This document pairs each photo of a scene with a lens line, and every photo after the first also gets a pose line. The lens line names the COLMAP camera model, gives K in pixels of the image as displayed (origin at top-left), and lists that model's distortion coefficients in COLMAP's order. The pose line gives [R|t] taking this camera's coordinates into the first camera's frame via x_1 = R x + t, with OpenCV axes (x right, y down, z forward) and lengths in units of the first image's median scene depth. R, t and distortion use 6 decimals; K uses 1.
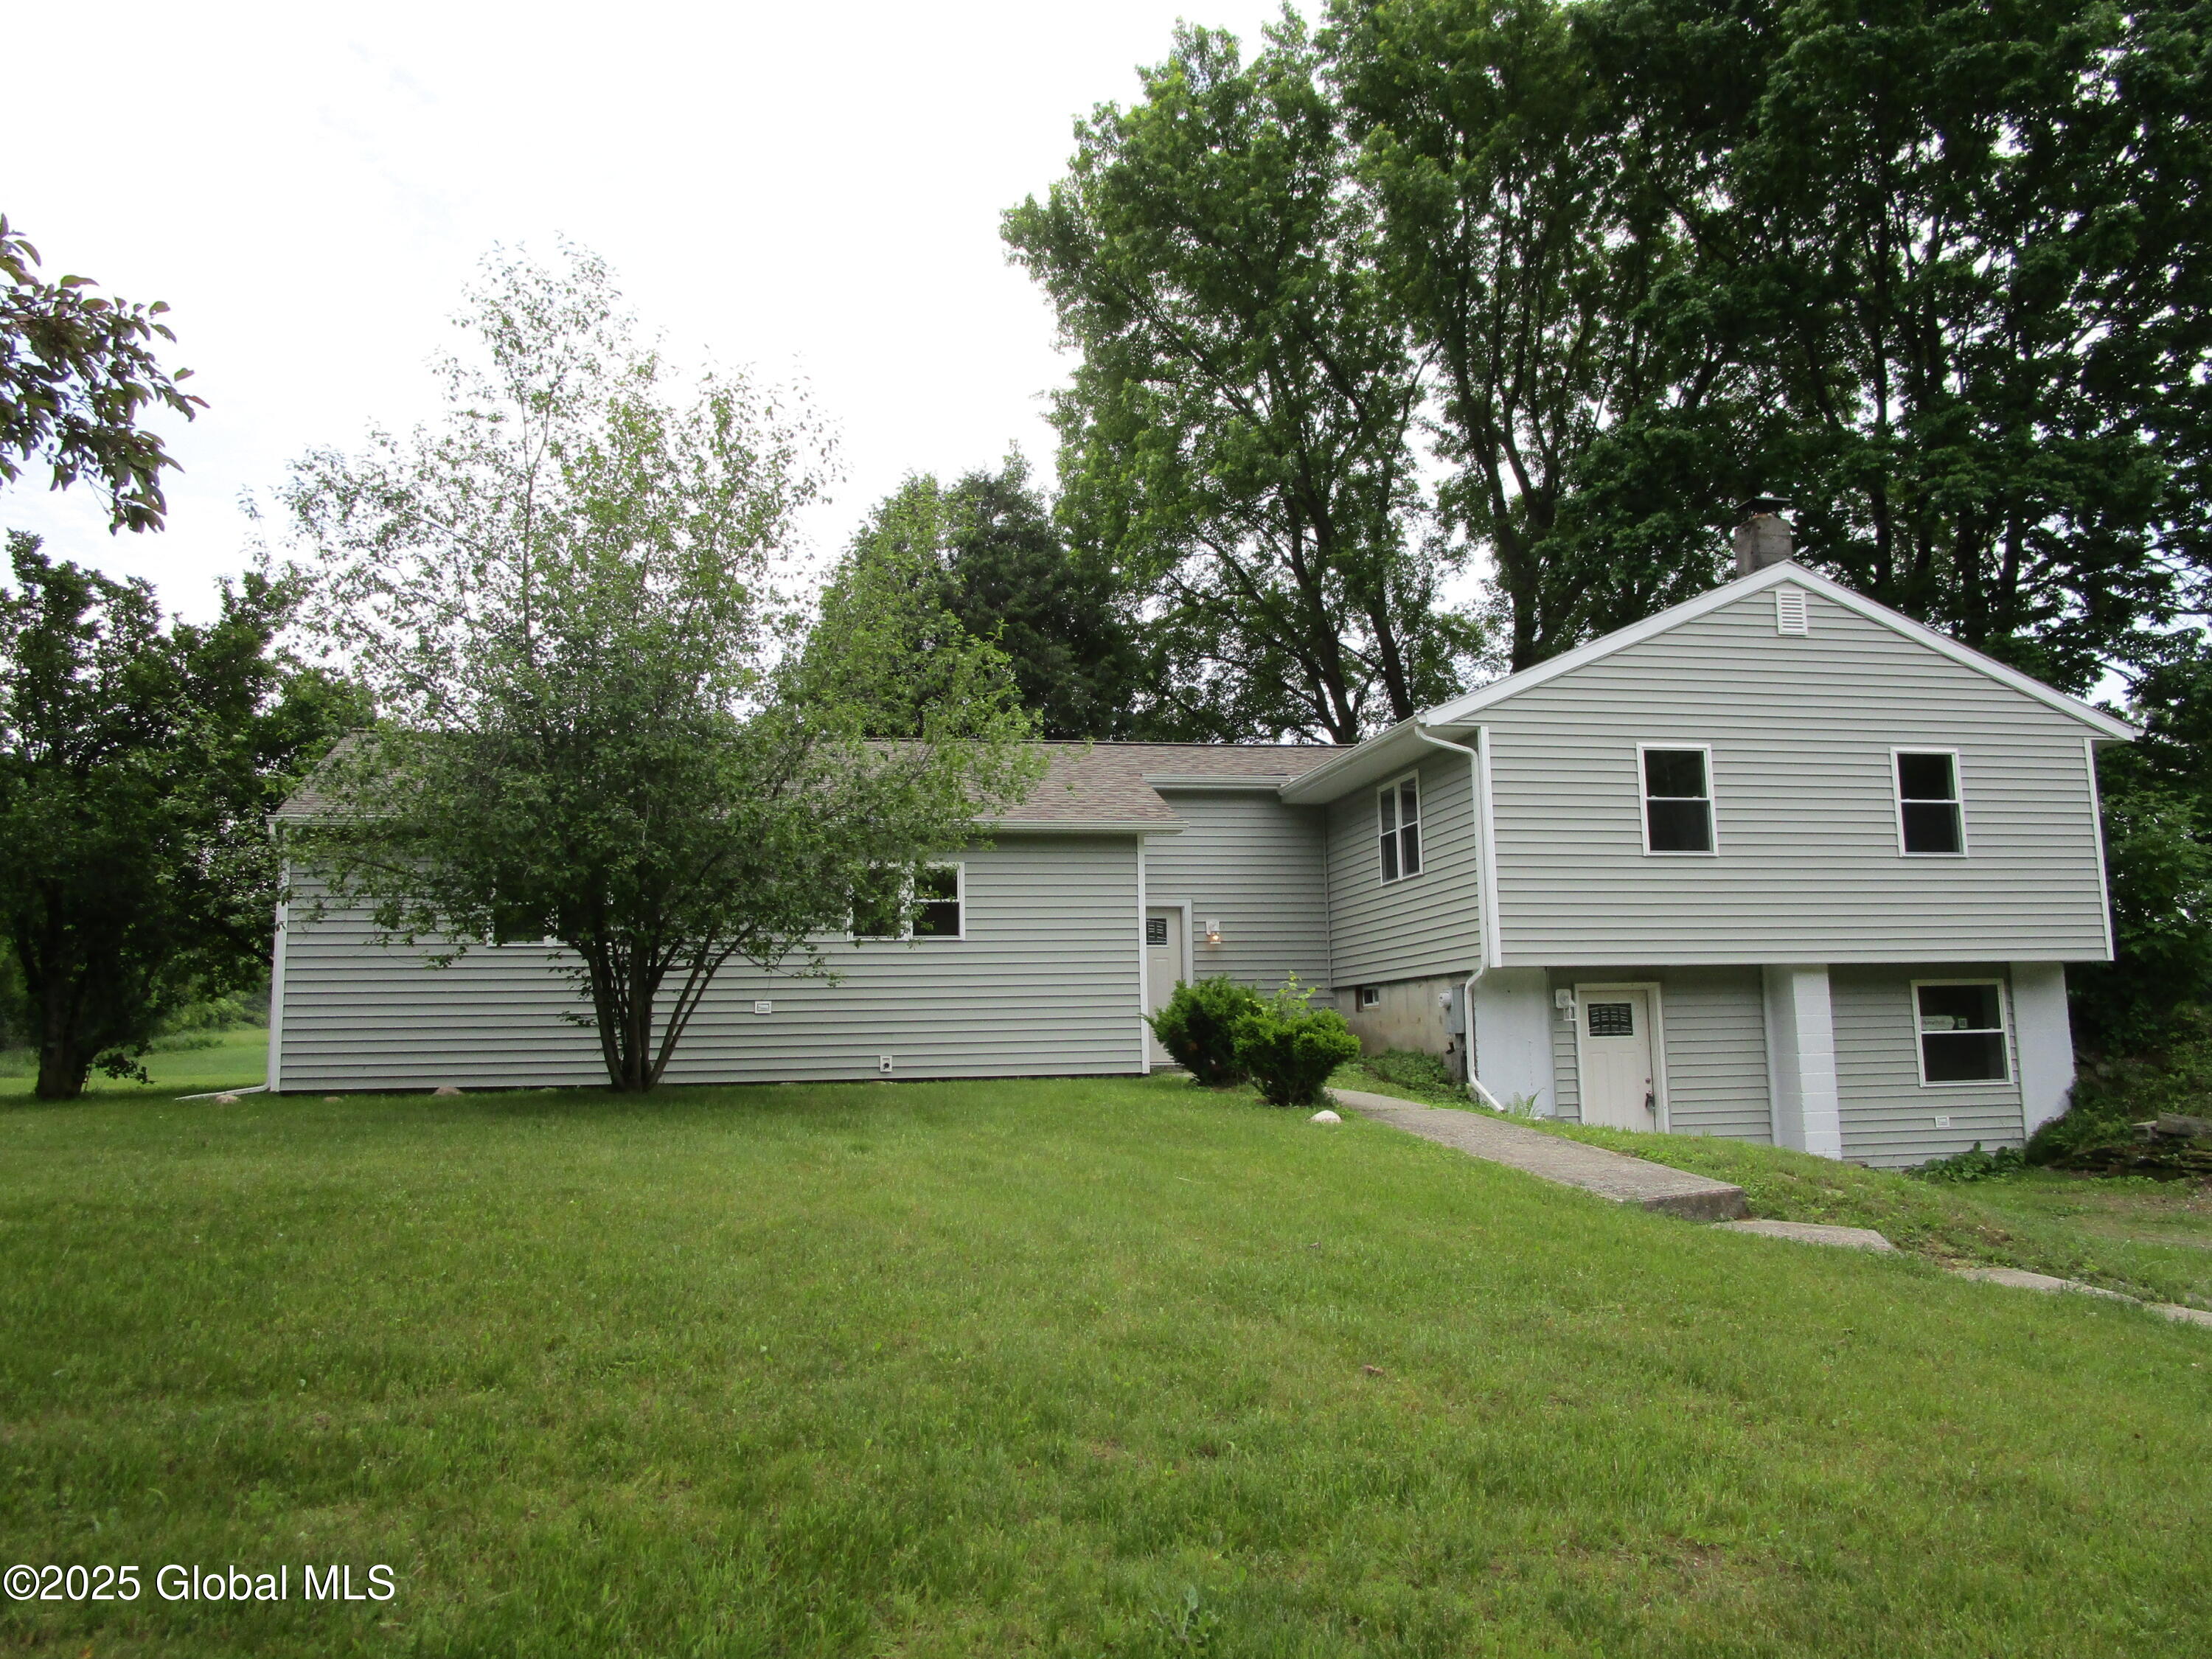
lens RADIAL K [[1580.3, 0, 1103.9], [0, 1580.3, 833.0], [0, 0, 1]] dist [-0.033999, 0.012887]
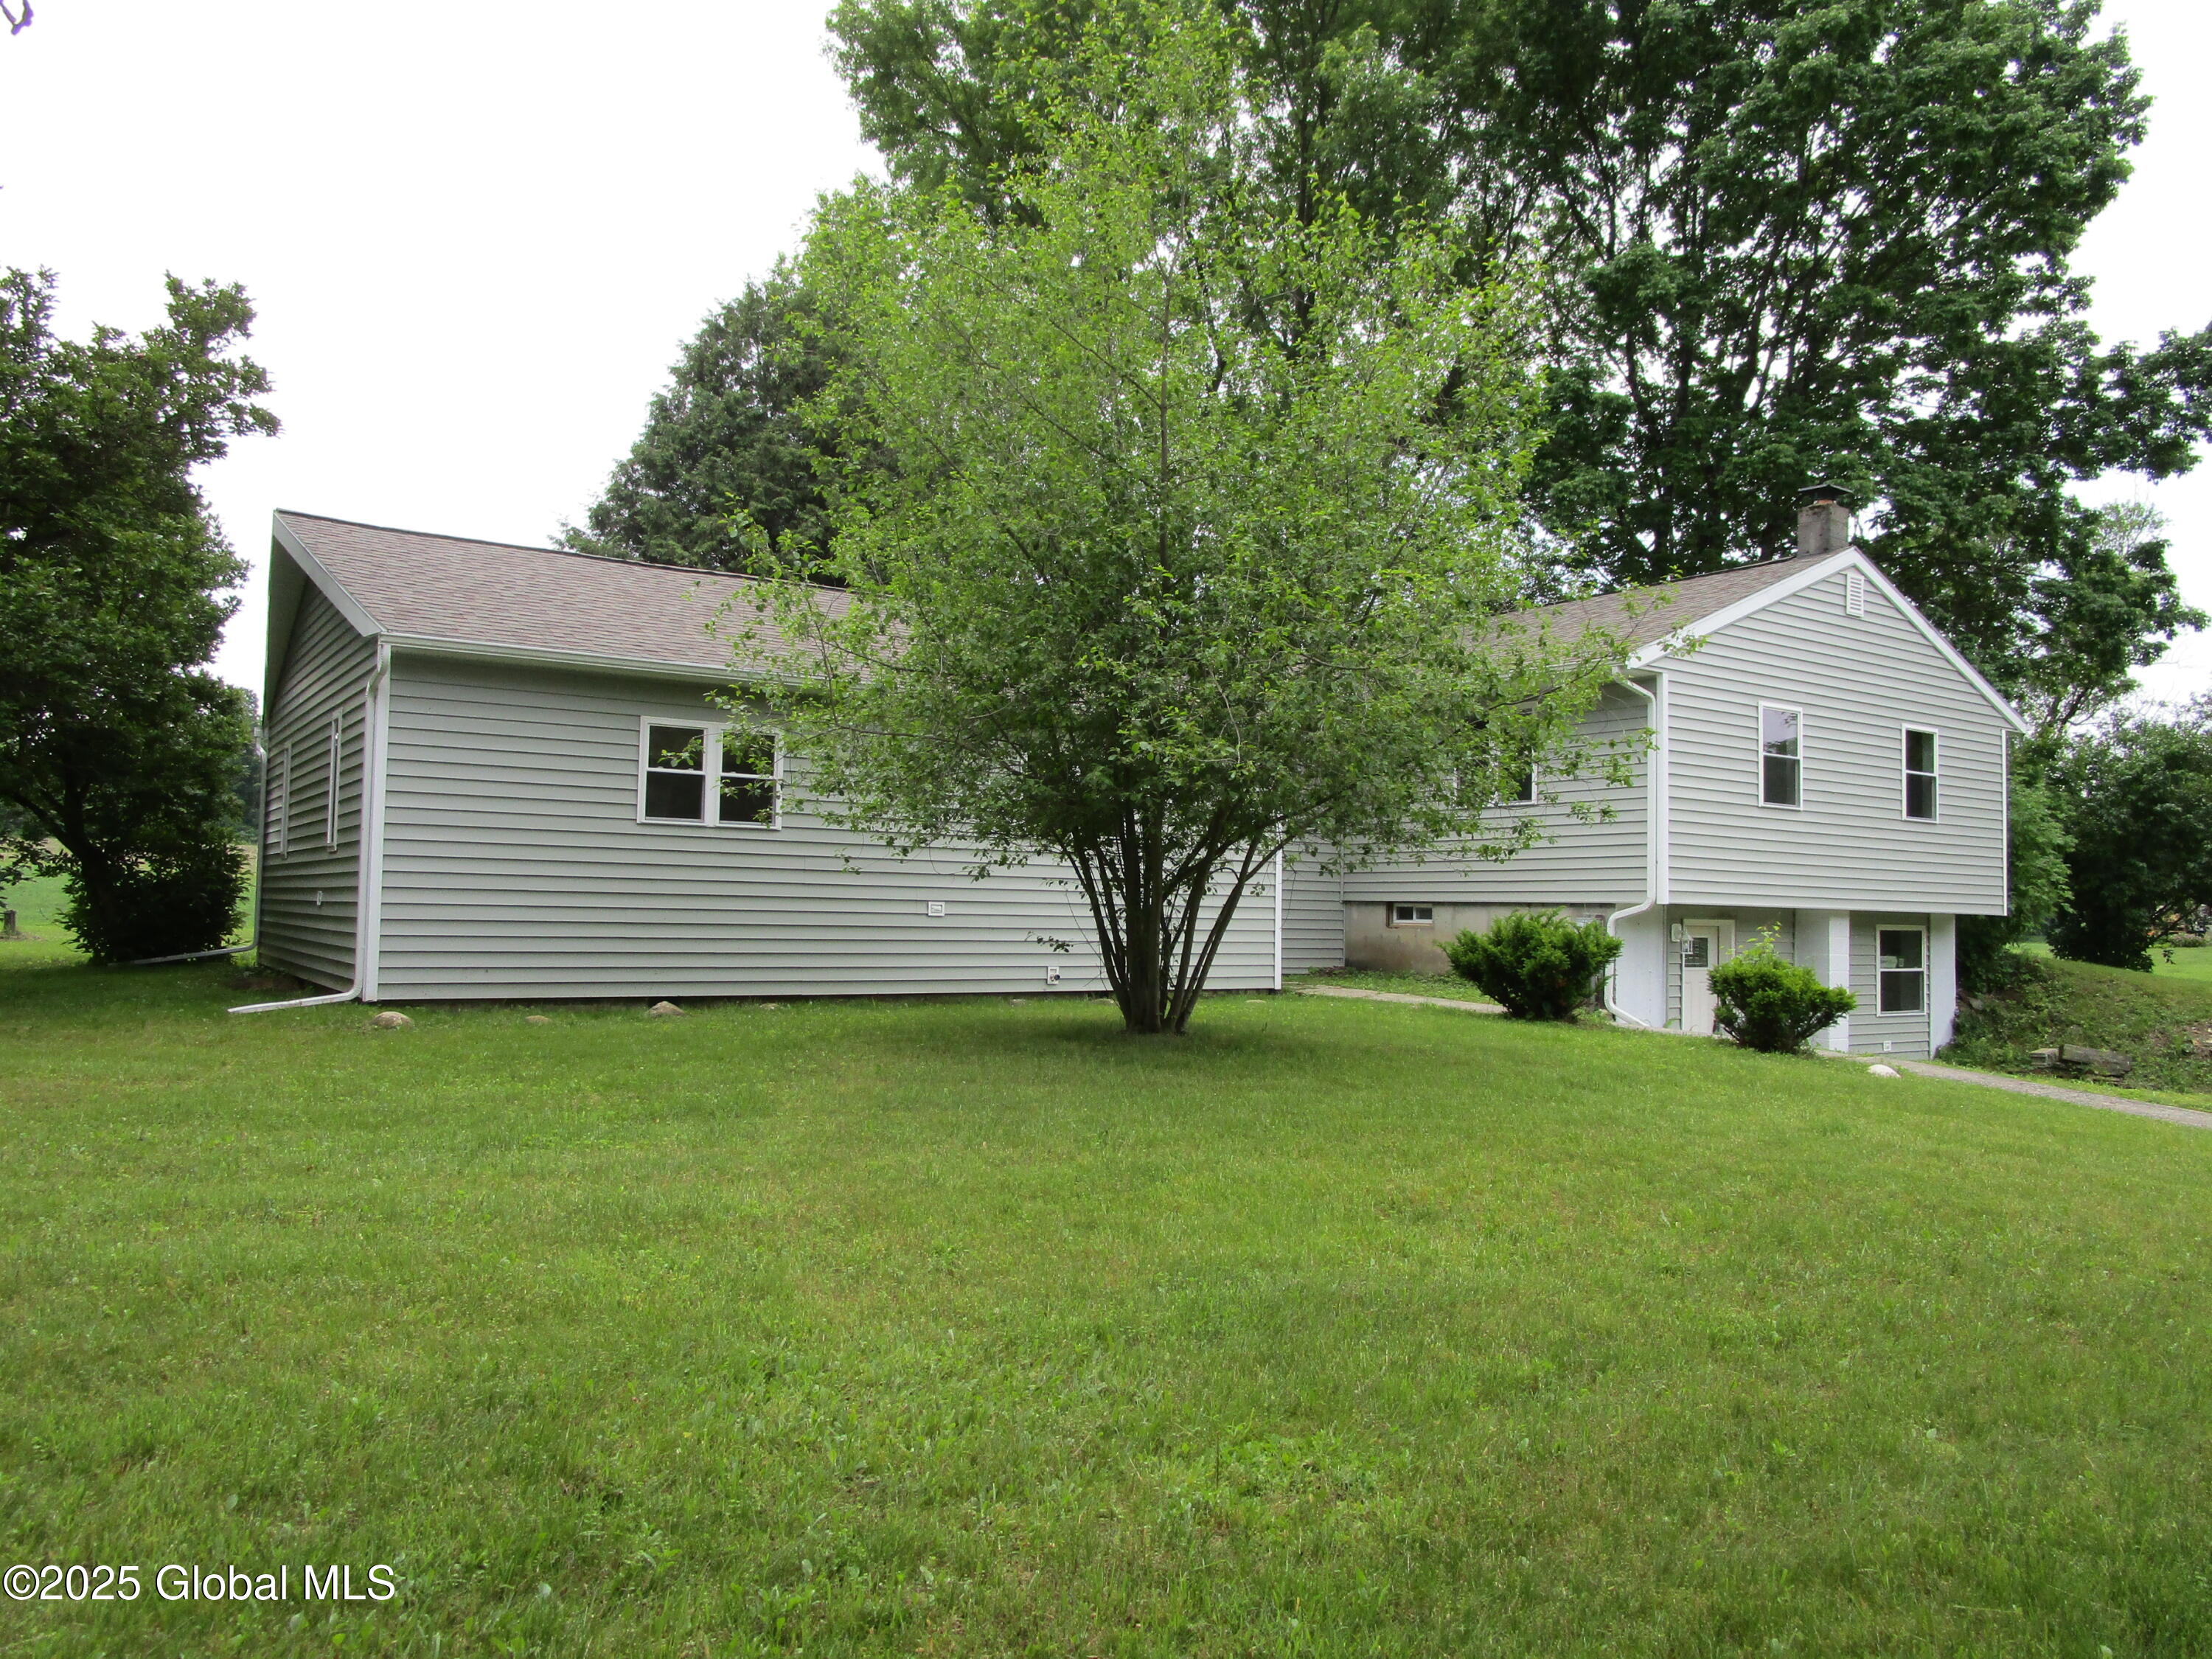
lens RADIAL K [[1580.3, 0, 1106.4], [0, 1580.3, 829.3], [0, 0, 1]] dist [-0.033999, 0.012887]
pose [[0.916808, 0.060509, 0.394717, -0.477226], [-0.093283, 0.993557, 0.064360, 0.002414], [-0.388279, -0.095827, 0.916546, 0.170089]]
